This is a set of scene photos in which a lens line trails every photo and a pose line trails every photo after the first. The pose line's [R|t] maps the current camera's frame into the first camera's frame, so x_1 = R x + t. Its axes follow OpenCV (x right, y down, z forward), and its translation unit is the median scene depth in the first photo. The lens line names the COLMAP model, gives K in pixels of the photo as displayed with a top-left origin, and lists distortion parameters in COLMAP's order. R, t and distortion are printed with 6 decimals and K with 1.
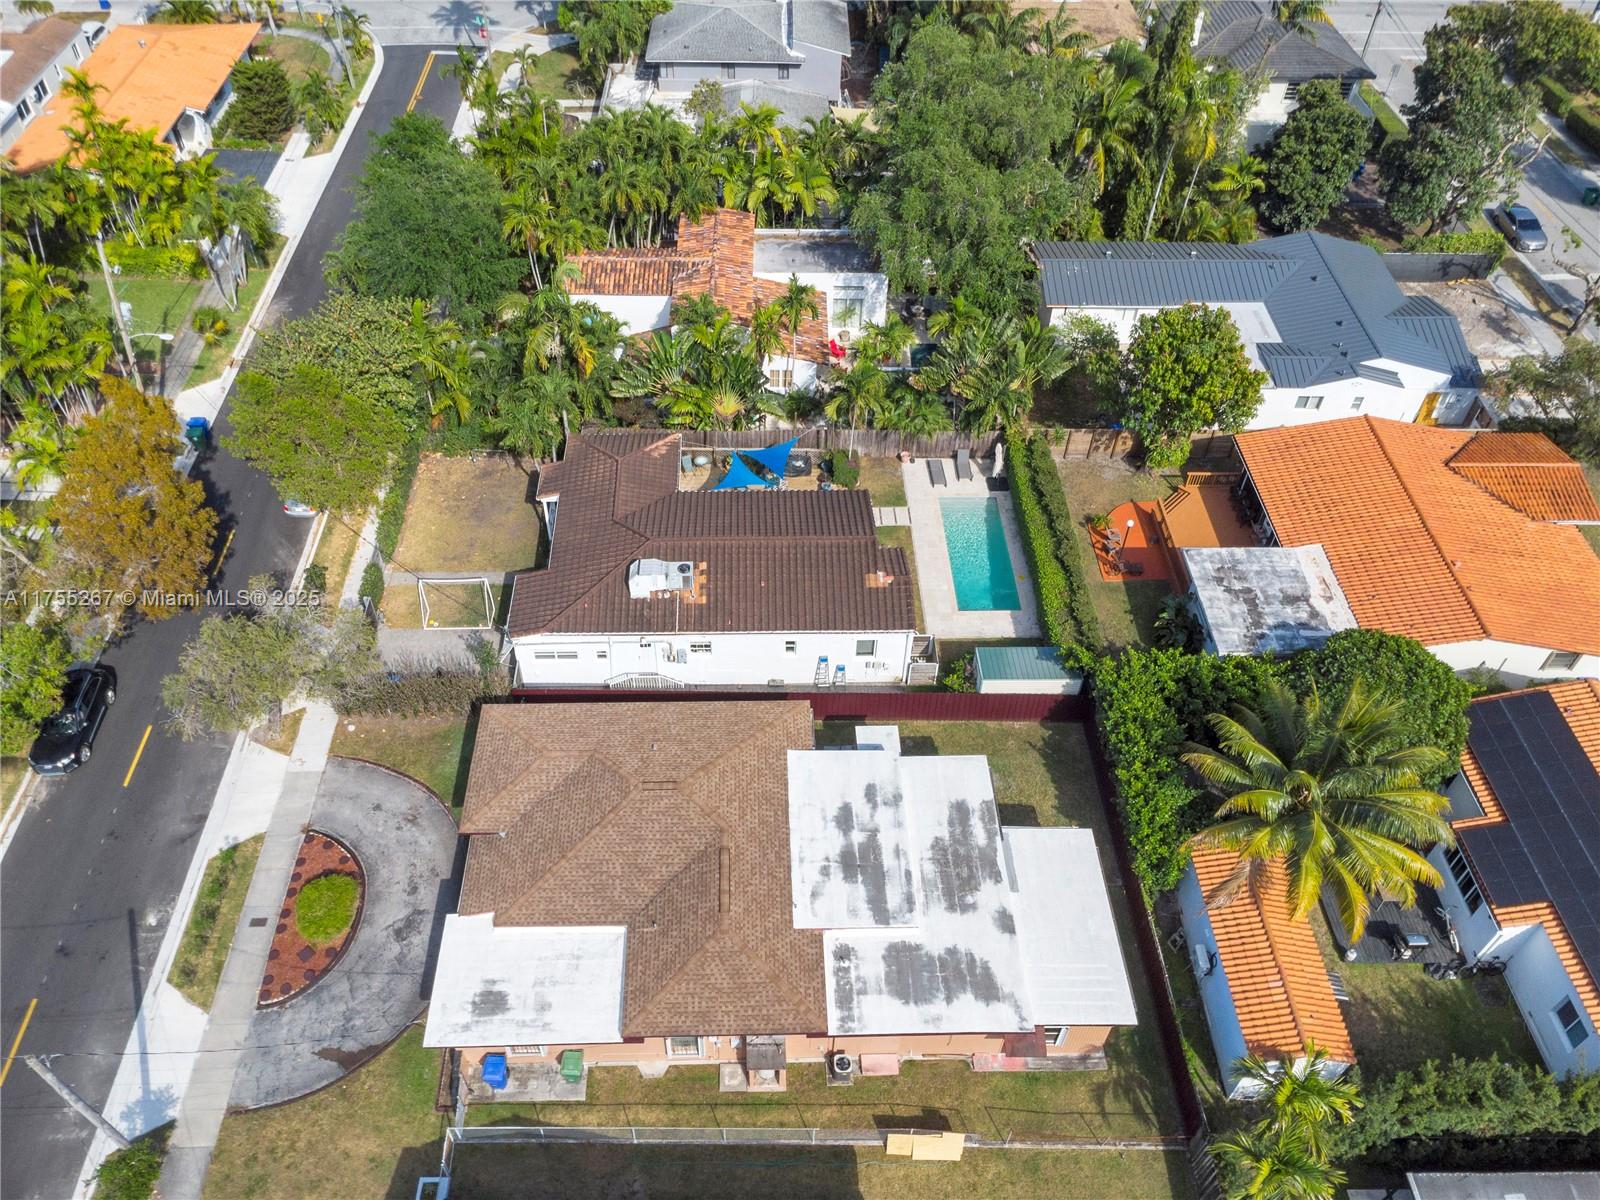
lens RADIAL K [[1252.7, 0, 776.4], [0, 1252.7, 589.5], [0, 0, 1]] dist [0.011266, 0.002327]
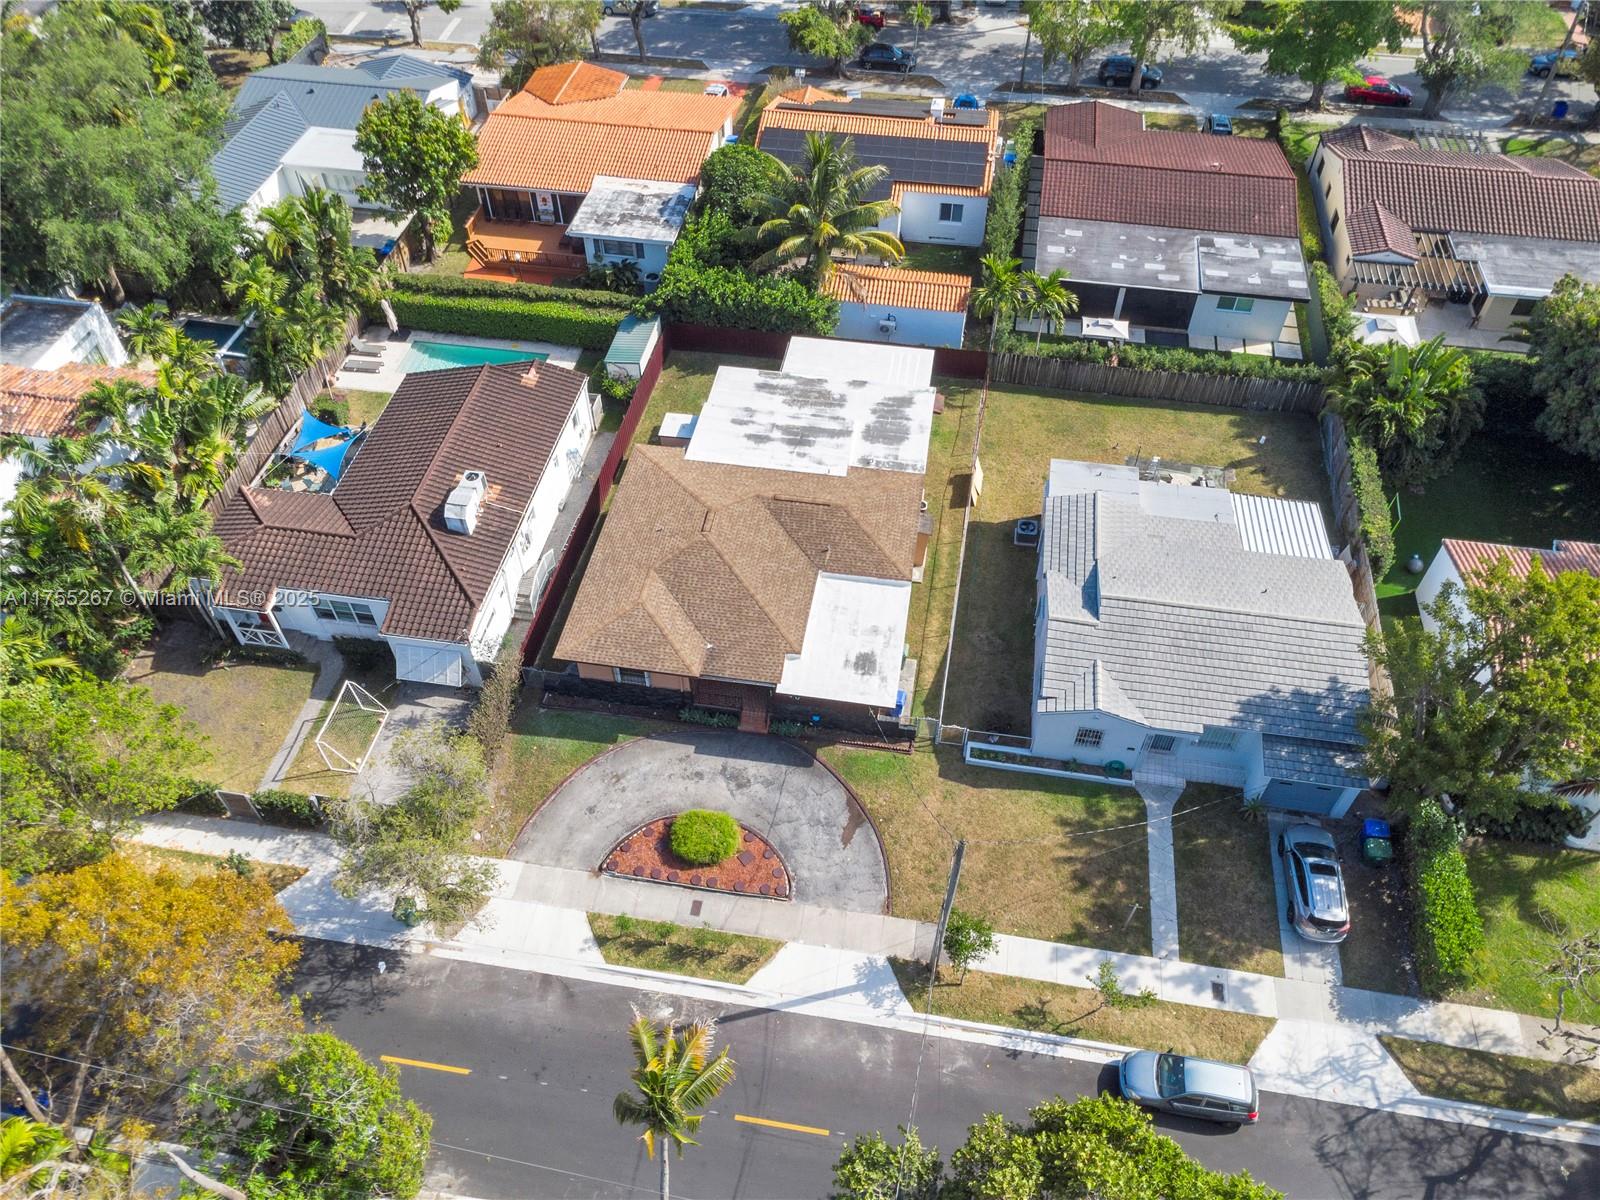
lens RADIAL K [[1196.0, 0, 820.9], [0, 1196.0, 583.1], [0, 0, 1]] dist [0.017626, -0.012572]
pose [[0.170899, -0.734869, 0.656323, -0.853867], [0.707008, 0.555413, 0.437786, -0.227845], [-0.686246, 0.389209, 0.614478, 0.262311]]
